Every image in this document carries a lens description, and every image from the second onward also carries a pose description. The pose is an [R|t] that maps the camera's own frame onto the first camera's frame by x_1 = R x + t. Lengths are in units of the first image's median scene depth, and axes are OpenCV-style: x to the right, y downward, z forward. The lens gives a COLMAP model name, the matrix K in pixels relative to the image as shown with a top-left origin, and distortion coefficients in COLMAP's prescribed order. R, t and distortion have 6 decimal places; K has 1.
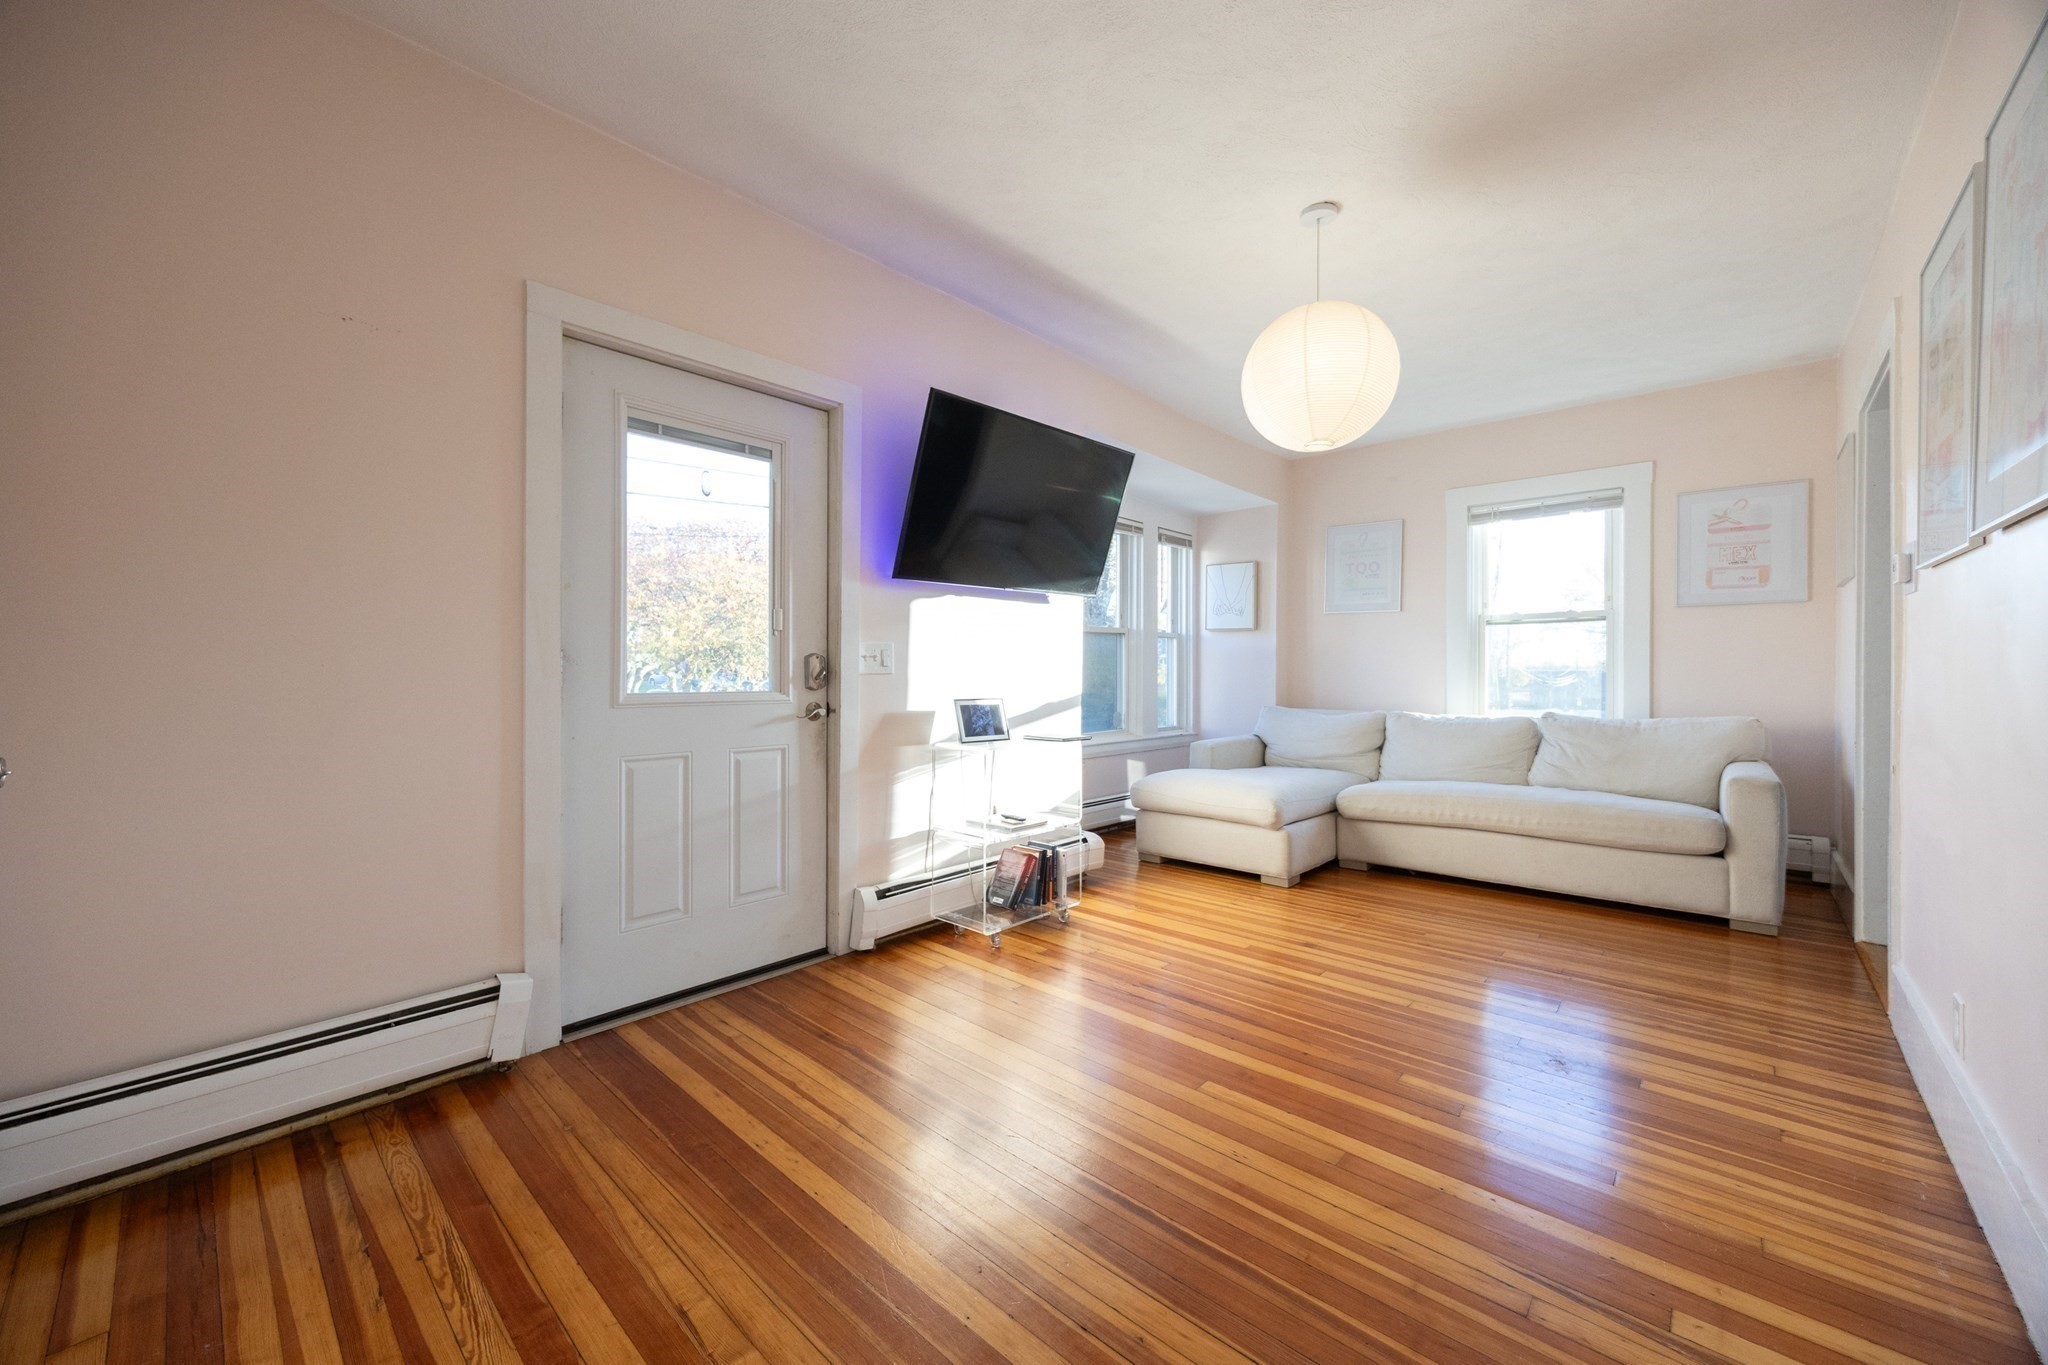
lens RADIAL K [[786.7, 0, 1025.2], [0, 786.7, 680.5], [0, 0, 1]] dist [-0.001386, -0.000086]
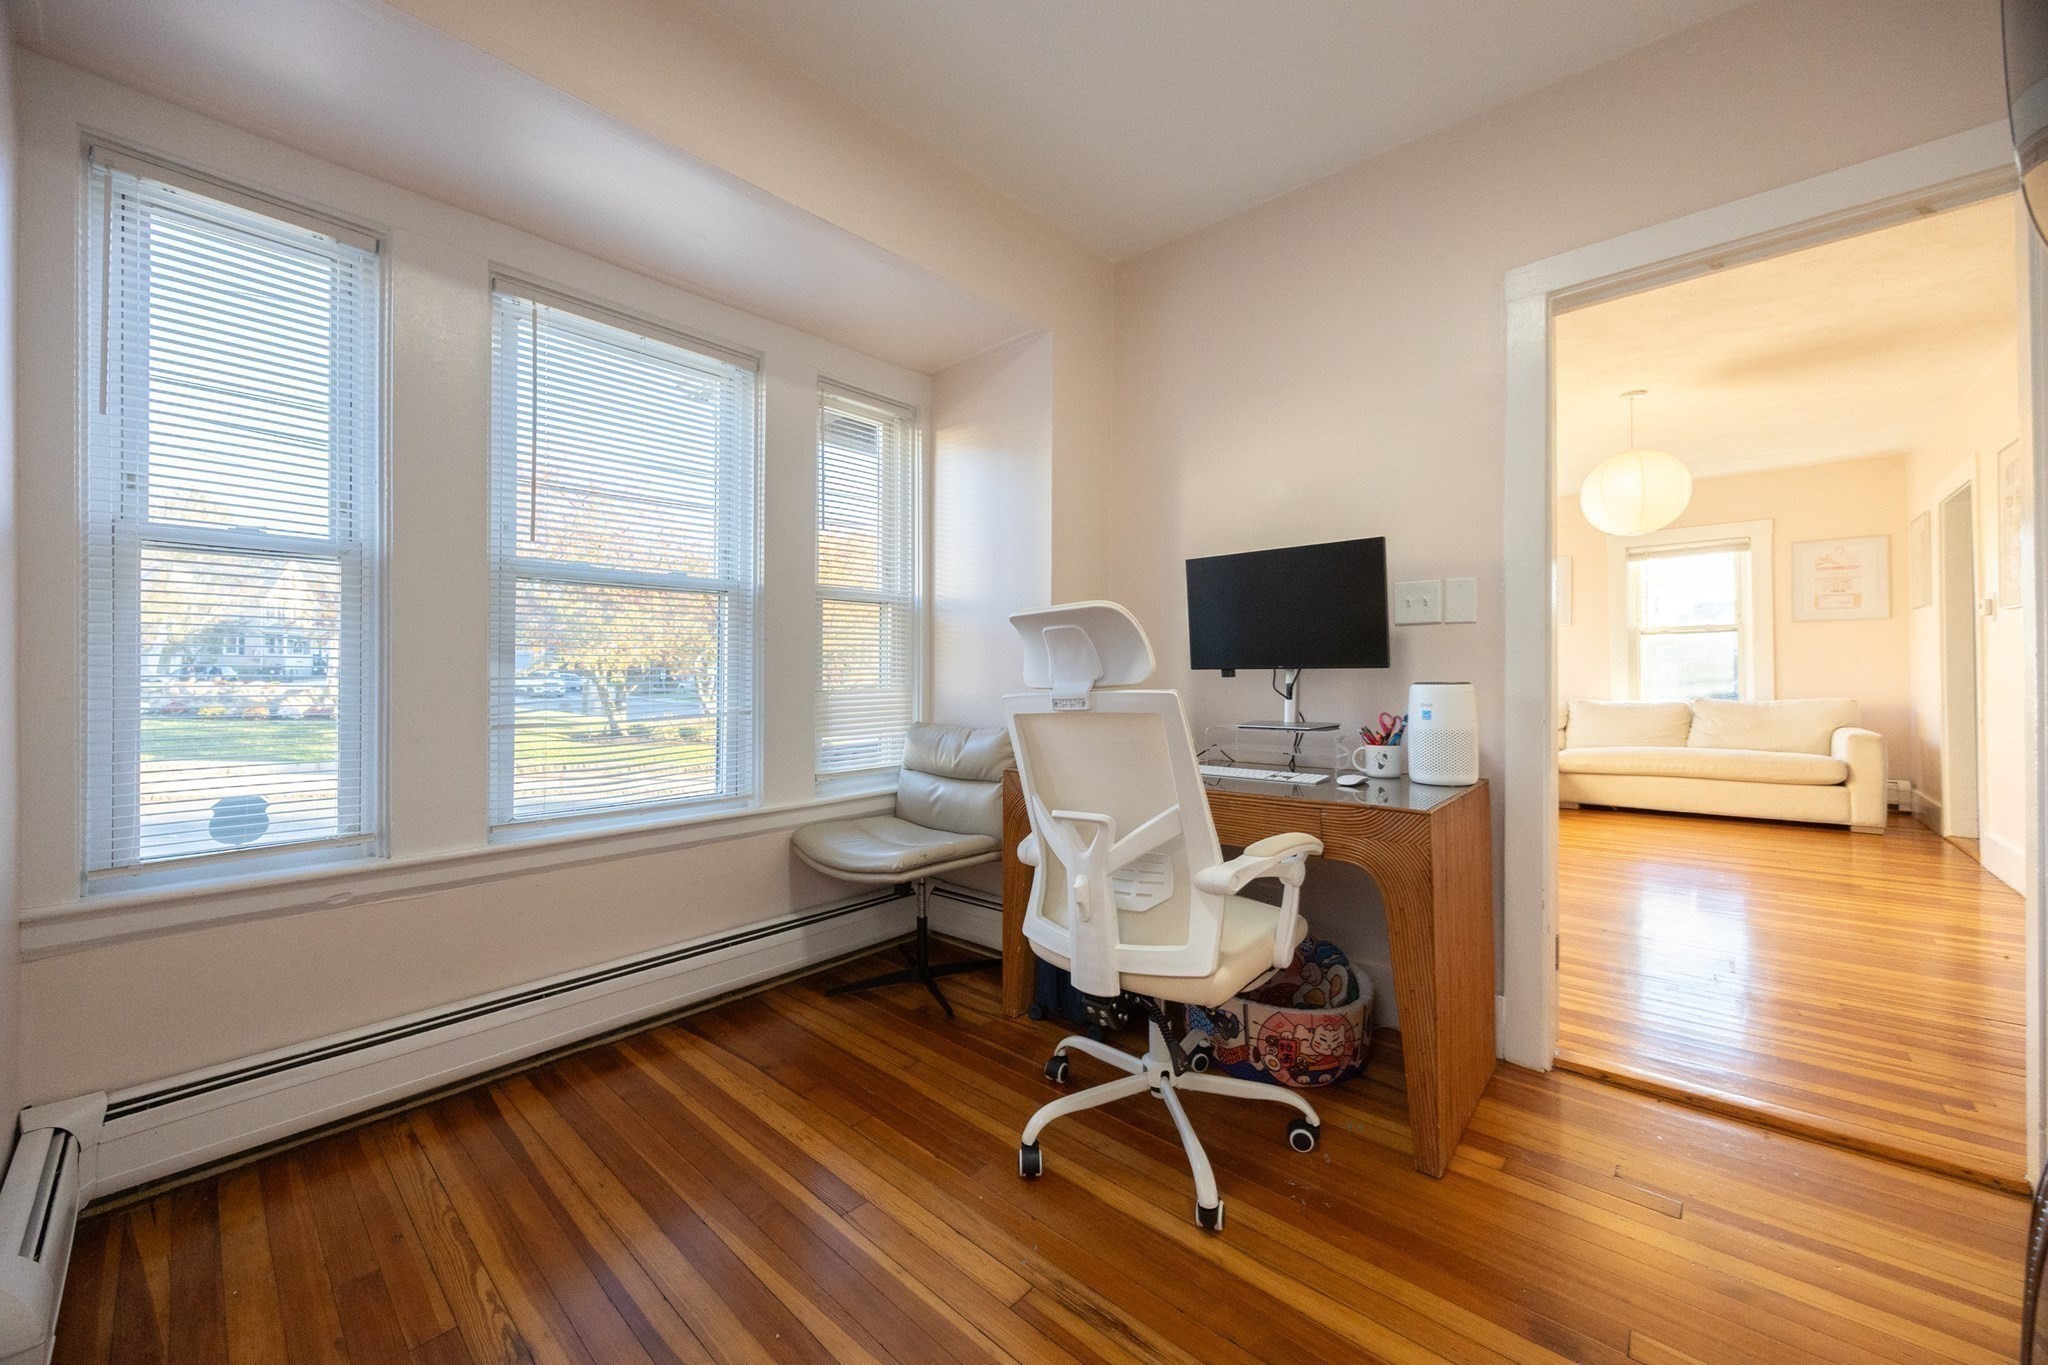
lens RADIAL K [[786.7, 0, 1020.4], [0, 786.7, 675.1], [0, 0, 1]] dist [-0.001386, -0.000086]
pose [[0.999882, 0.010421, -0.011274, -0.535500], [-0.010746, 0.999519, -0.029108, 0.057249], [0.010965, 0.029226, 0.999513, -0.419112]]
